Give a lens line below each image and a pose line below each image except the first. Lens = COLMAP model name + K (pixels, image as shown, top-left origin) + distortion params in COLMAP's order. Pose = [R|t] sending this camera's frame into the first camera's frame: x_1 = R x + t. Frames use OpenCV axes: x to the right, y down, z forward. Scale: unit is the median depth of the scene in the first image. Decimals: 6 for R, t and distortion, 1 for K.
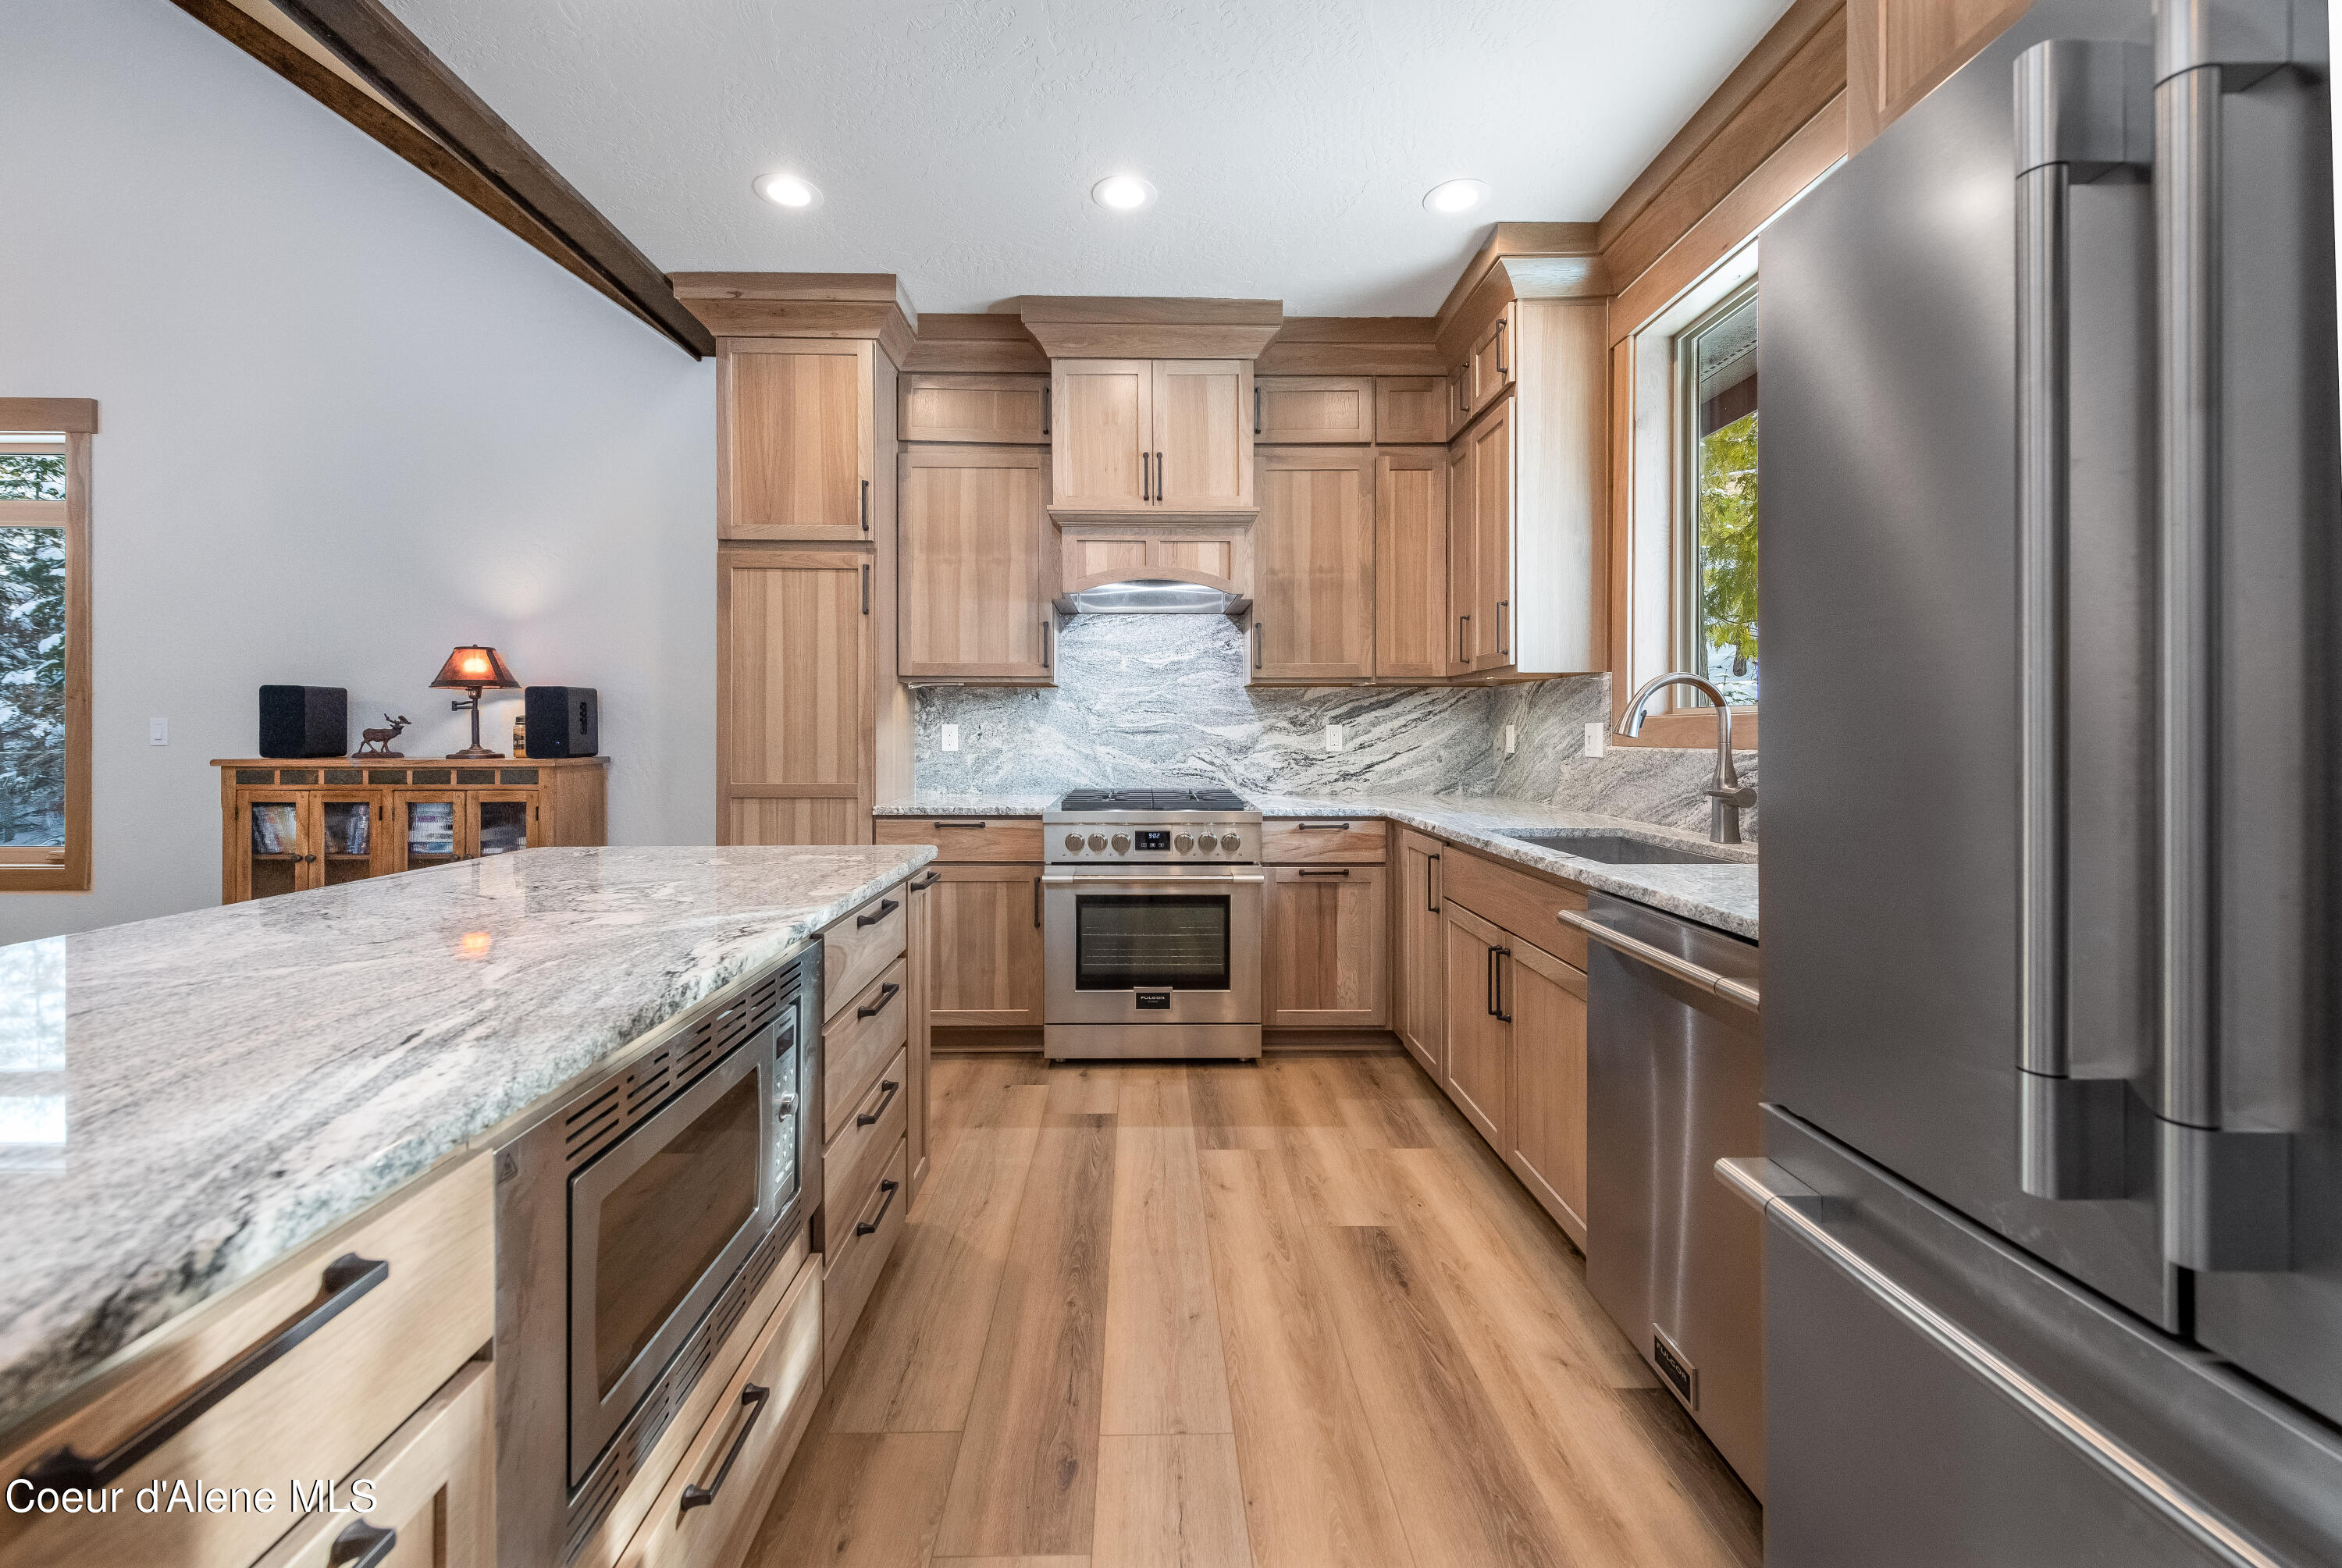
lens RADIAL K [[917.9, 0, 1166.0], [0, 917.9, 736.9], [0, 0, 1]] dist [0.001949, -0.000018]
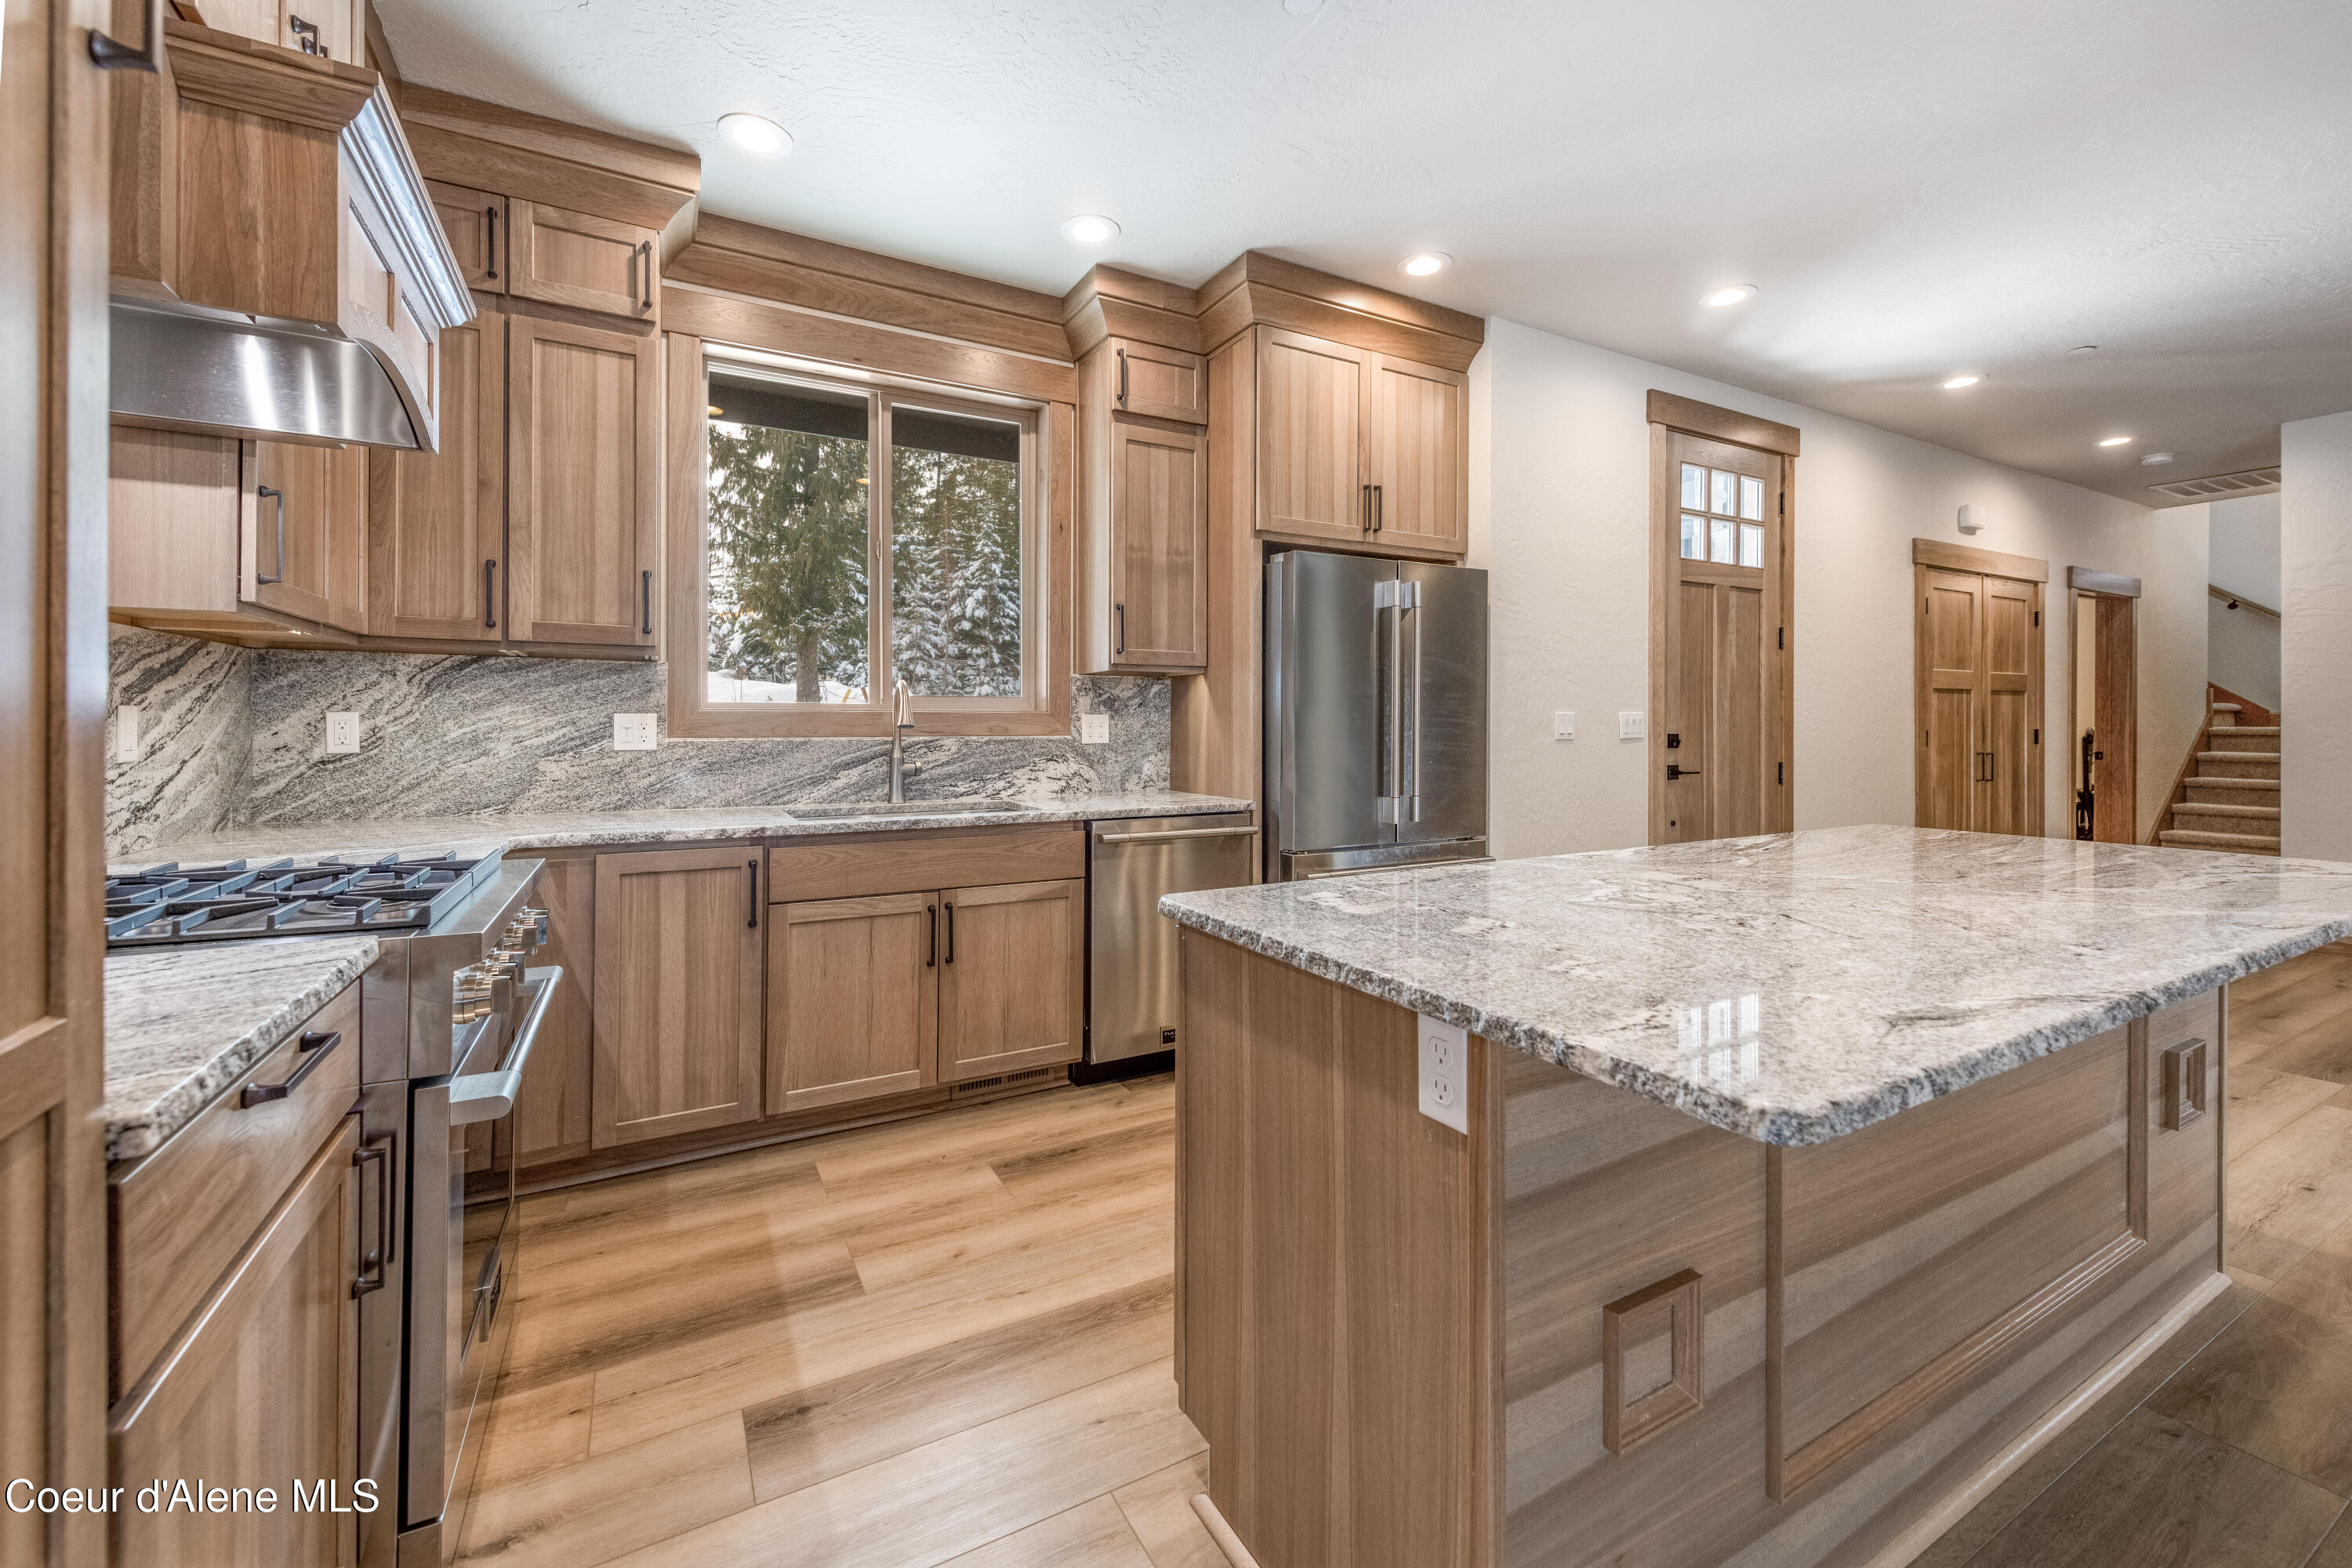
lens RADIAL K [[932.4, 0, 1158.4], [0, 932.4, 729.4], [0, 0, 1]] dist [-0.000188, -0.000018]
pose [[-0.454906, -0.000328, 0.890540, -0.535350], [0.004371, 0.999987, 0.002601, 0.000454], [-0.890529, 0.005076, -0.454898, 0.827529]]
